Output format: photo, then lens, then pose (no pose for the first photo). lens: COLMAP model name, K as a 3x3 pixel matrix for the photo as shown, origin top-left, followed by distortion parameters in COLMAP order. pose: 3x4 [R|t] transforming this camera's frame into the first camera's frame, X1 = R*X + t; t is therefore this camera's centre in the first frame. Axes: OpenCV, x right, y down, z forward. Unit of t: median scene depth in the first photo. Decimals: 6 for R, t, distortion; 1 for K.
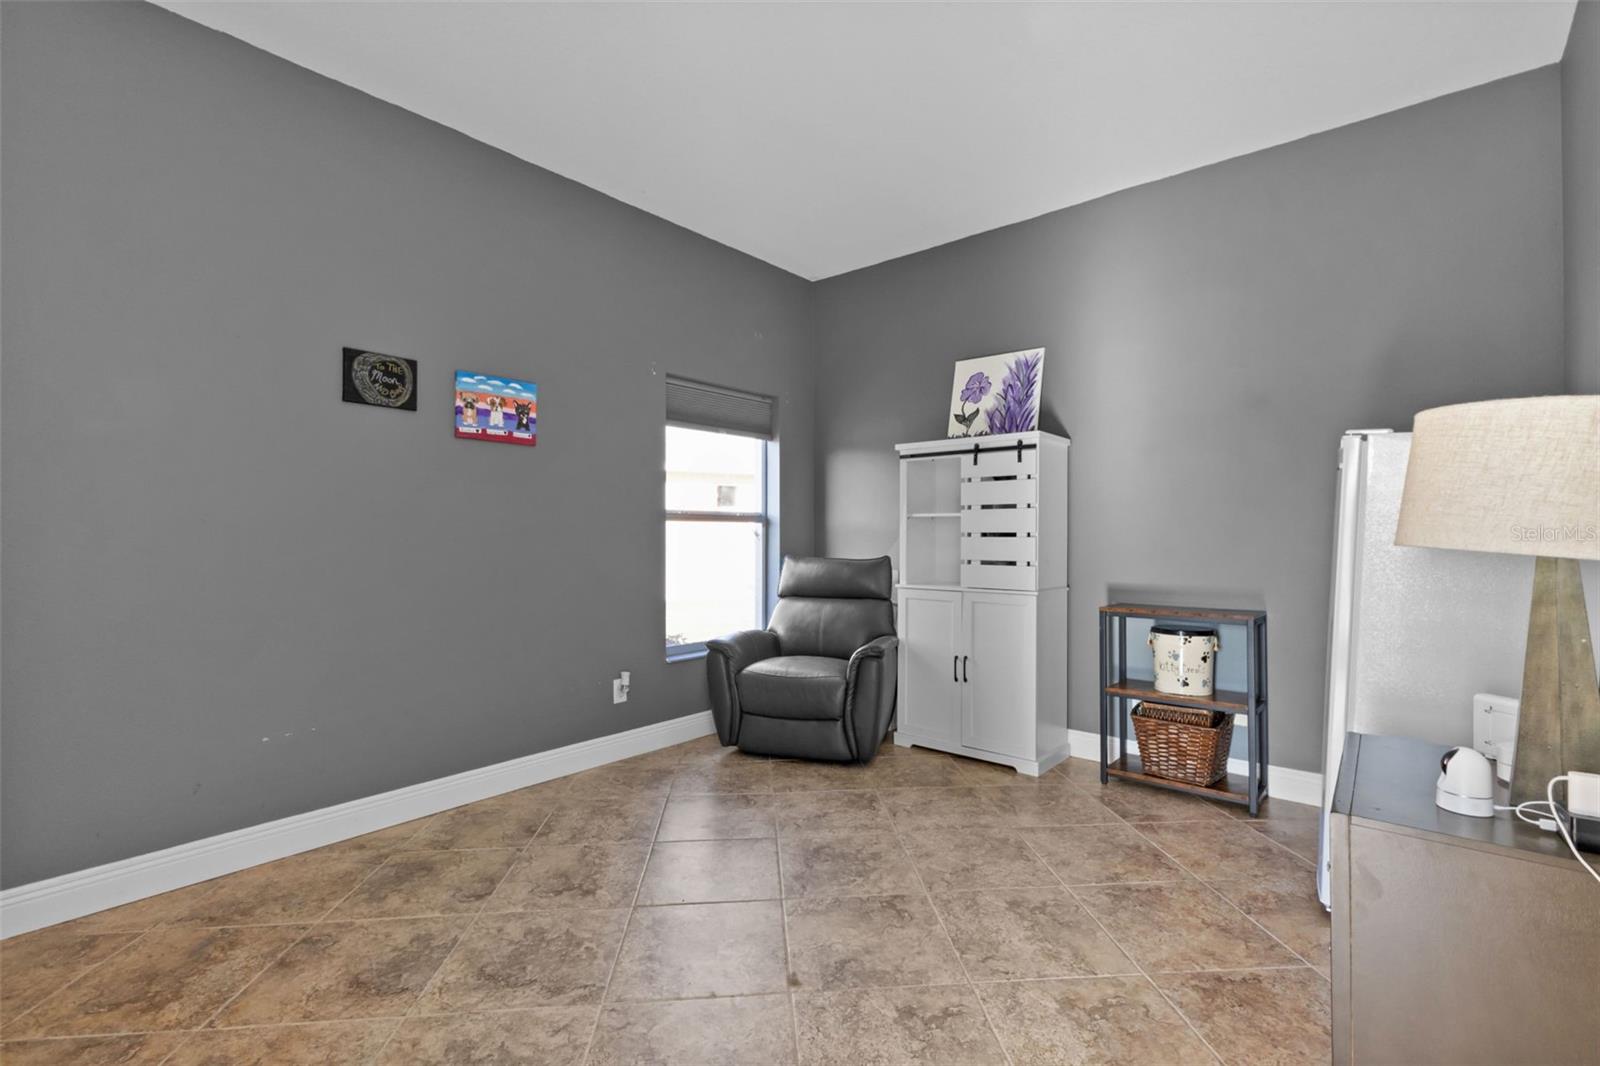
lens RADIAL K [[714.5, 0, 800.1], [0, 714.5, 521.9], [0, 0, 1]] dist [0.012292, -0.000053]
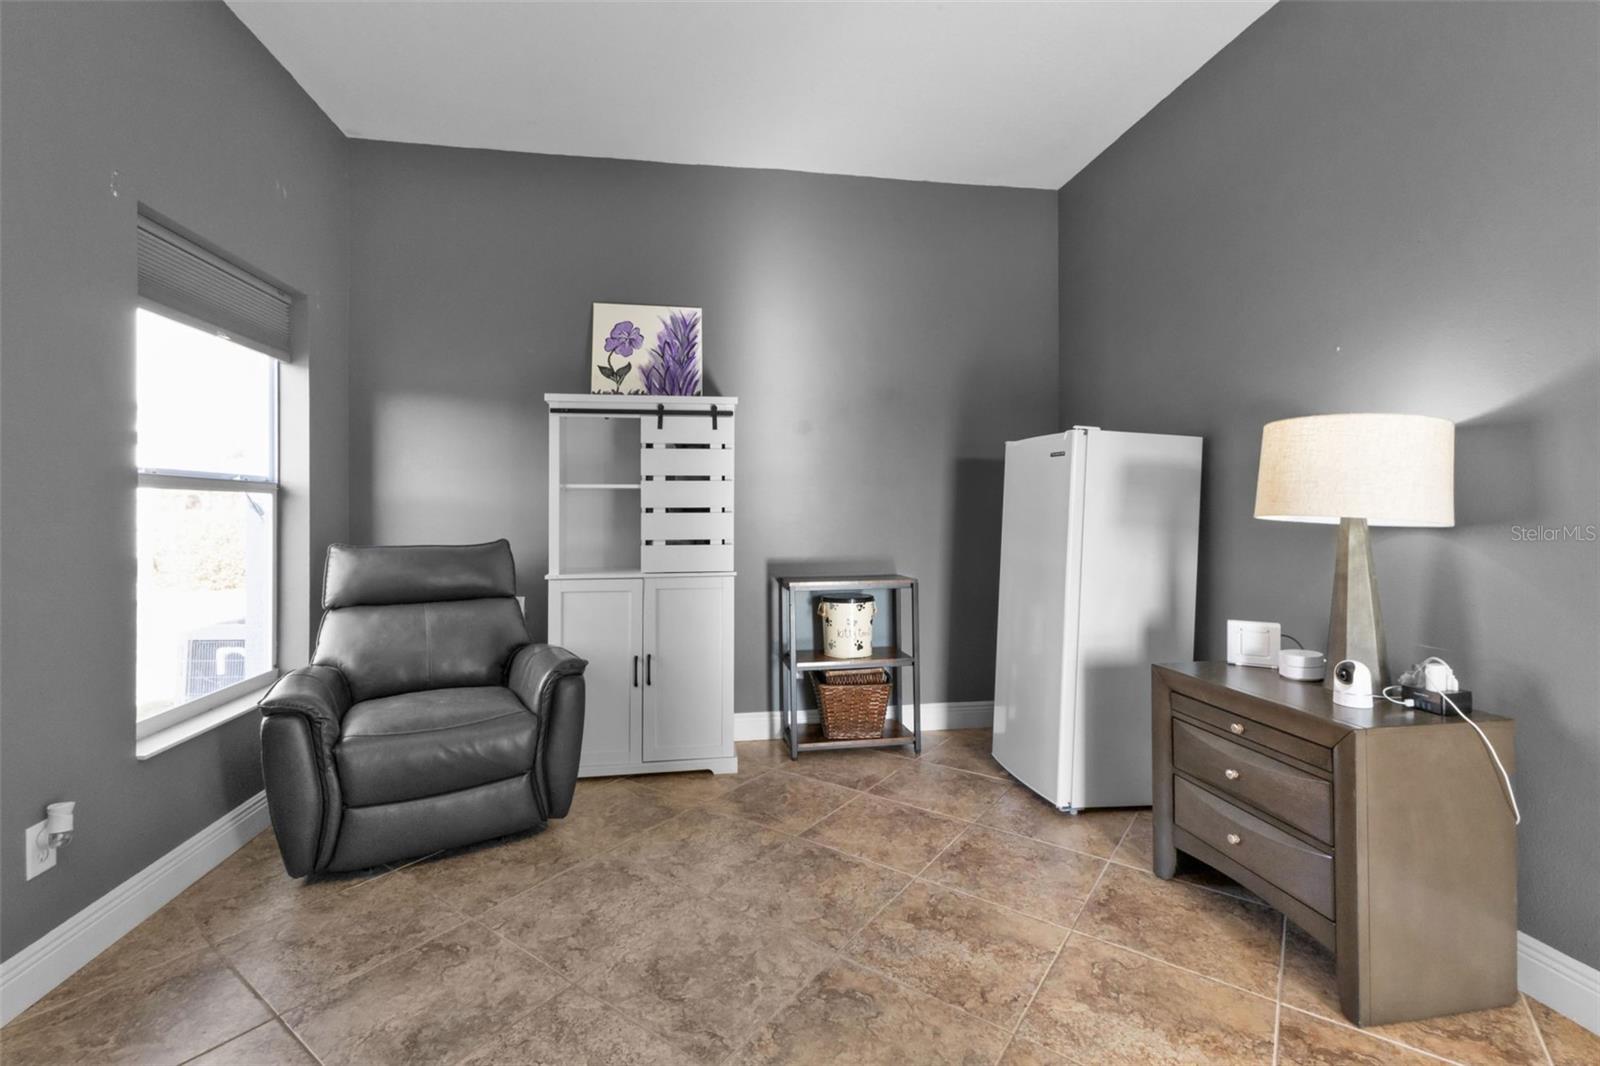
lens RADIAL K [[708.8, 0, 799.1], [0, 708.8, 499.0], [0, 0, 1]] dist [0.009823, -0.000428]
pose [[0.651718, 0.006282, 0.758435, -0.286140], [-0.007943, 0.999967, -0.001458, 0.004124], [-0.758420, -0.005074, 0.651747, 0.318744]]
